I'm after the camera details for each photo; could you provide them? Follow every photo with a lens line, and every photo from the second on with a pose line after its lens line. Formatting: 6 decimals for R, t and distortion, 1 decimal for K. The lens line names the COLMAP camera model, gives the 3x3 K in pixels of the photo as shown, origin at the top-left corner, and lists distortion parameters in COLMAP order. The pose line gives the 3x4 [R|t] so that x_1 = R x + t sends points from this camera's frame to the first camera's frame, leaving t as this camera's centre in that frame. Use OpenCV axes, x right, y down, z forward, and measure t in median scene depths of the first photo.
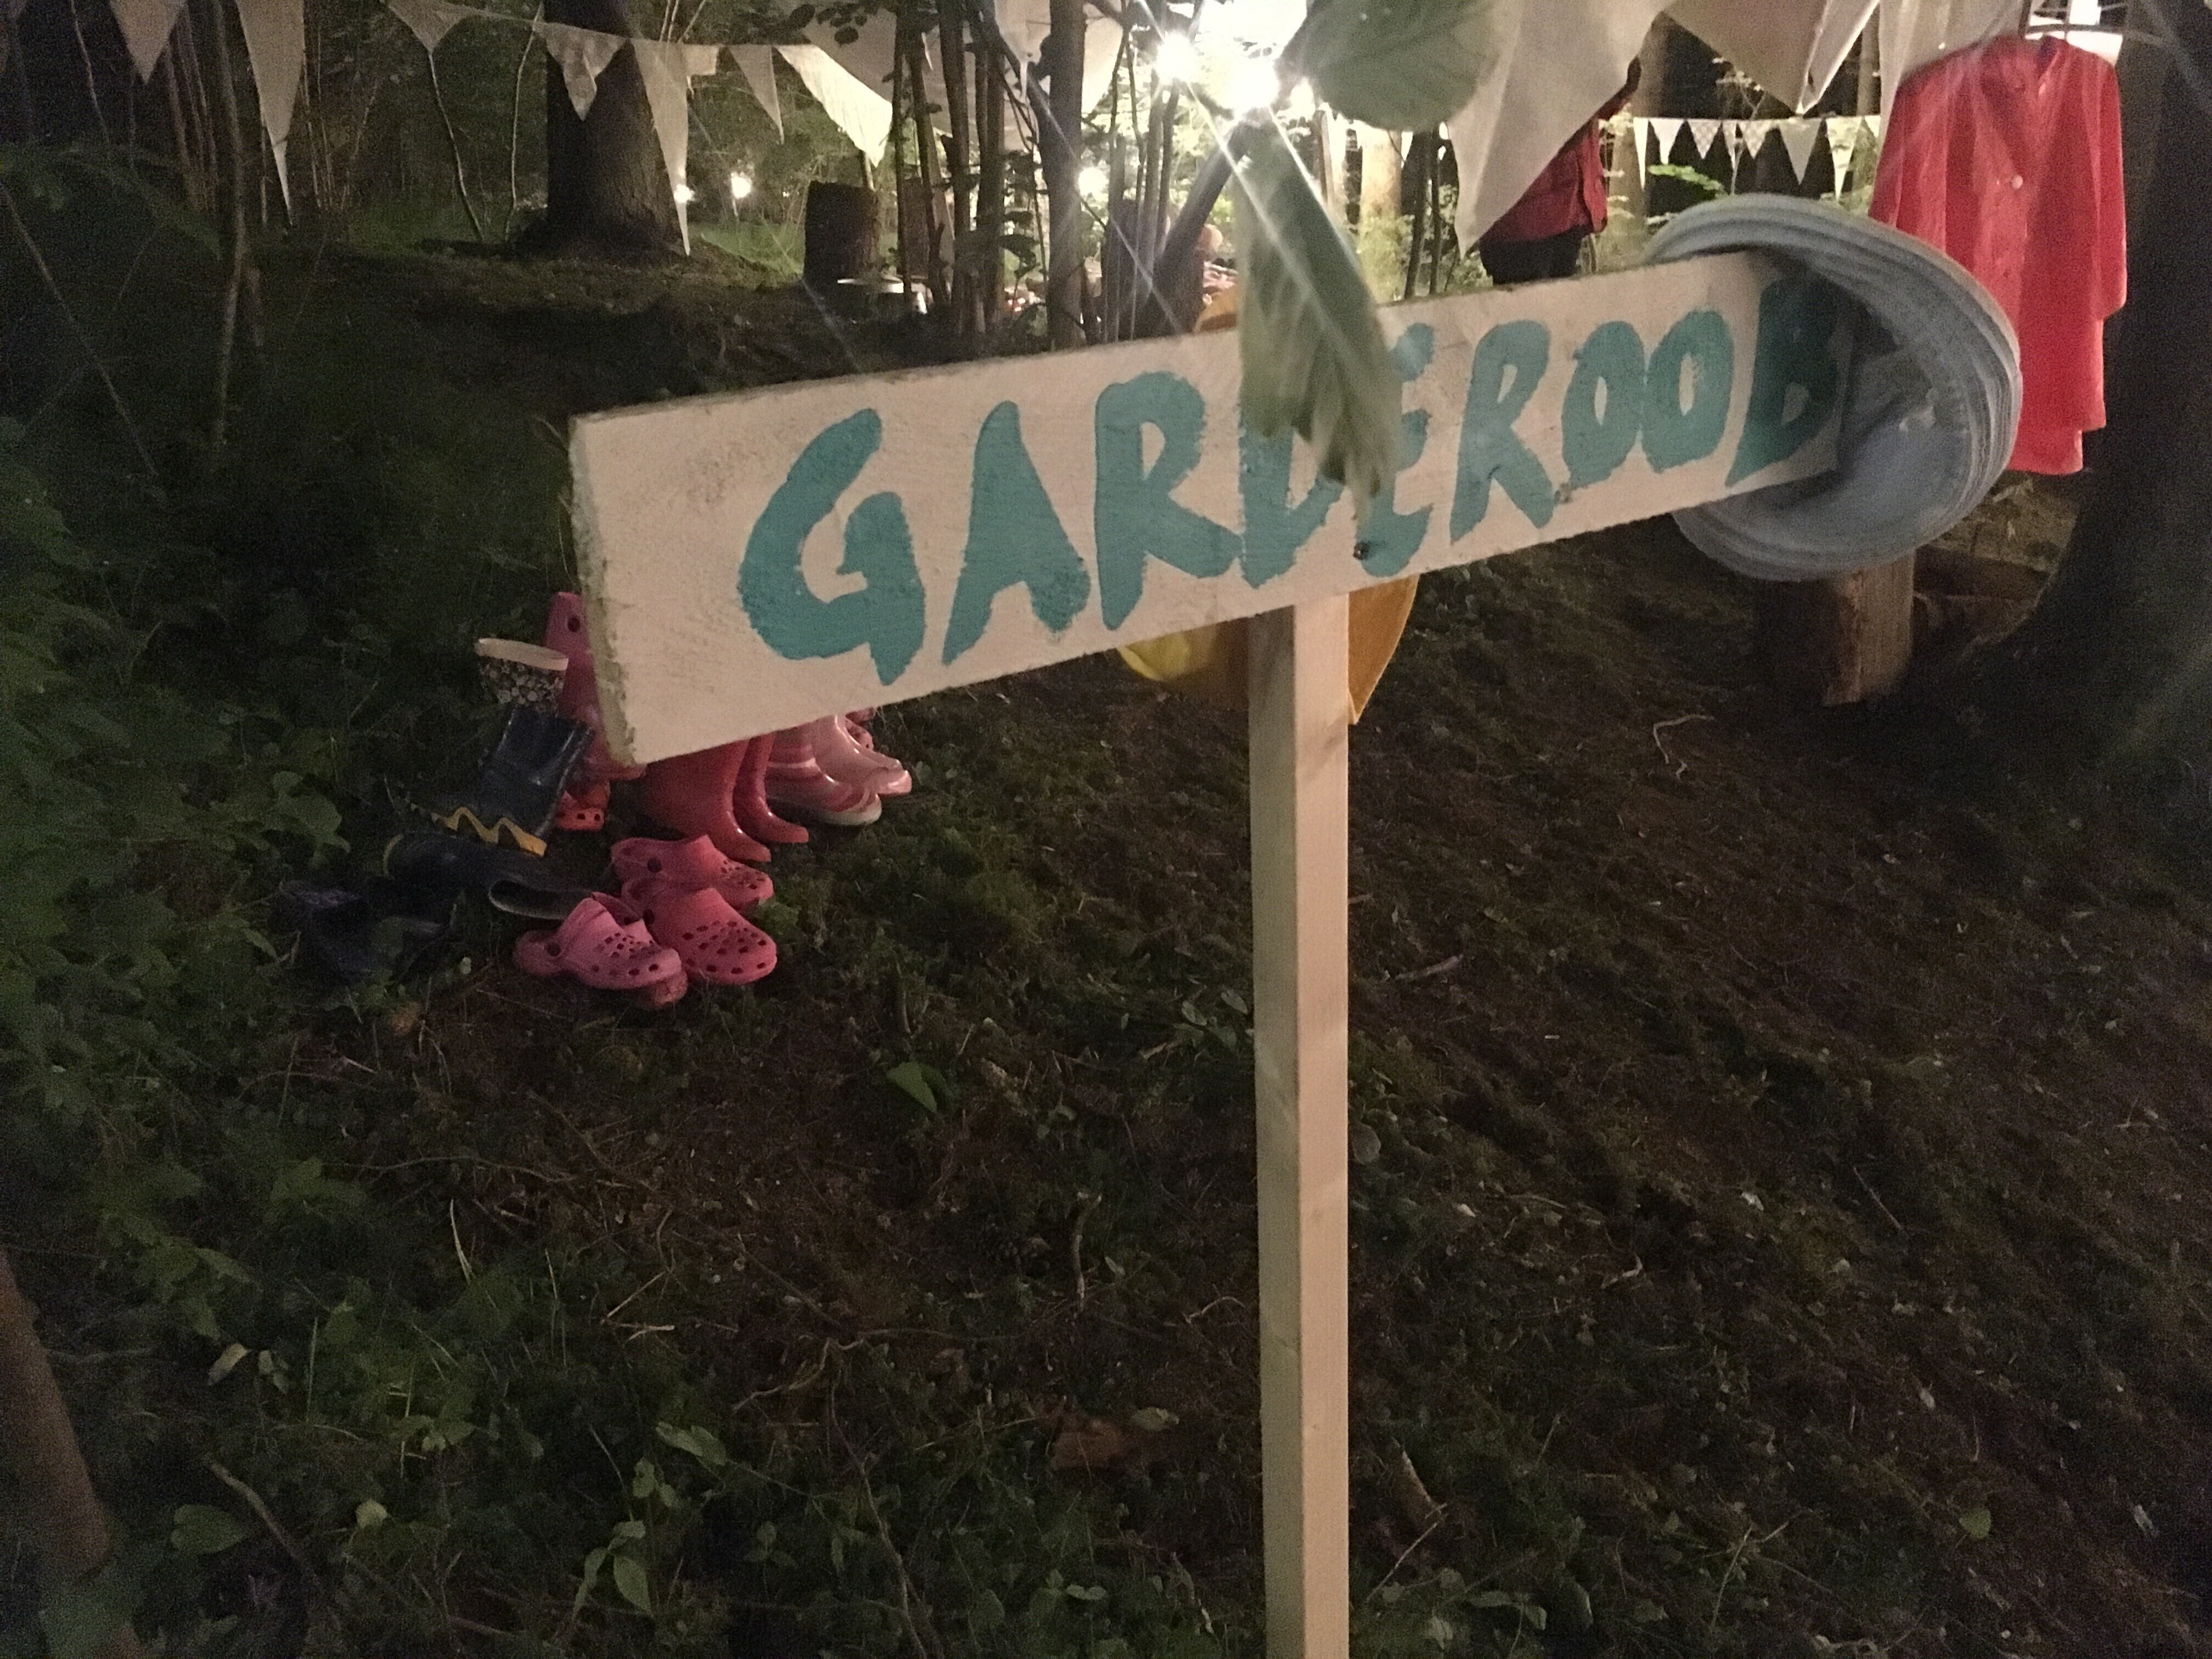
lens RADIAL K [[1864.7, 0, 1109.8], [0, 1864.7, 827.7], [0, 0, 1]] dist [0.041999, 0.002305]
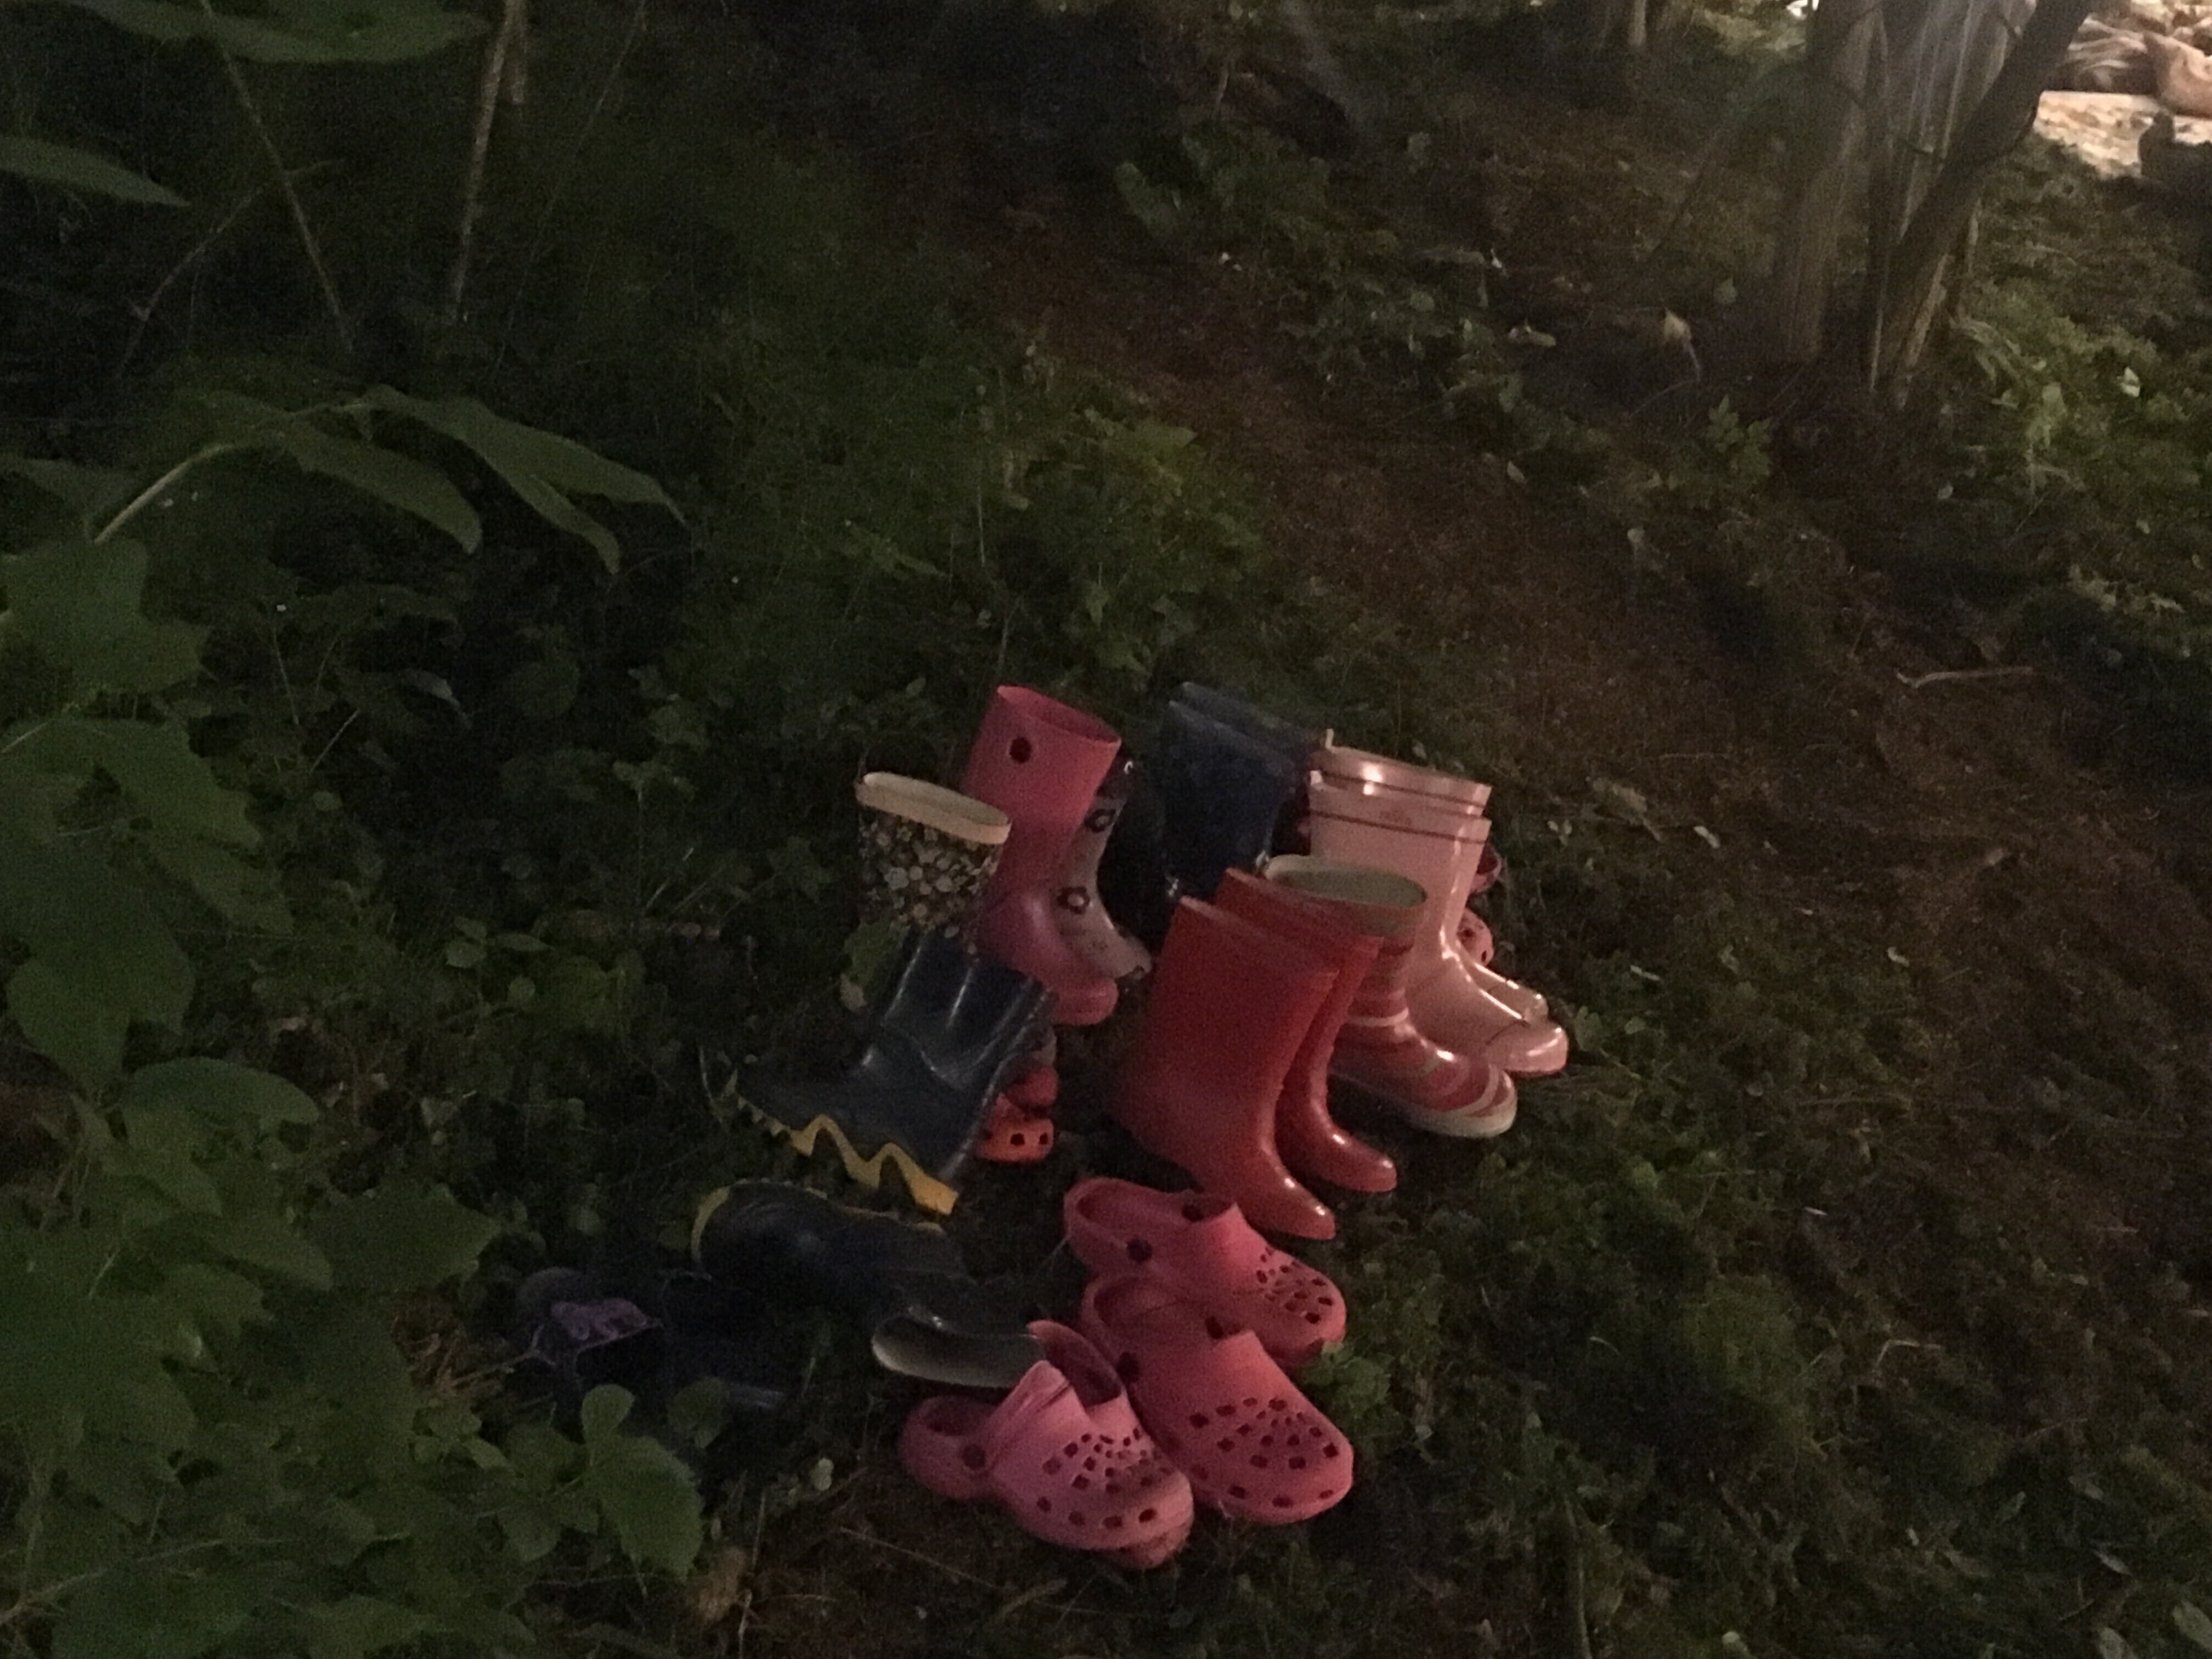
lens RADIAL K [[2952.4, 0, 1104.5], [0, 2952.4, 830.7], [0, 0, 1]] dist [0.042989, 0.000000]
pose [[0.976659, 0.100075, -0.190058, -0.097452], [-0.093585, 0.994689, 0.042848, -0.138432], [0.193337, -0.024061, 0.980837, 0.135775]]
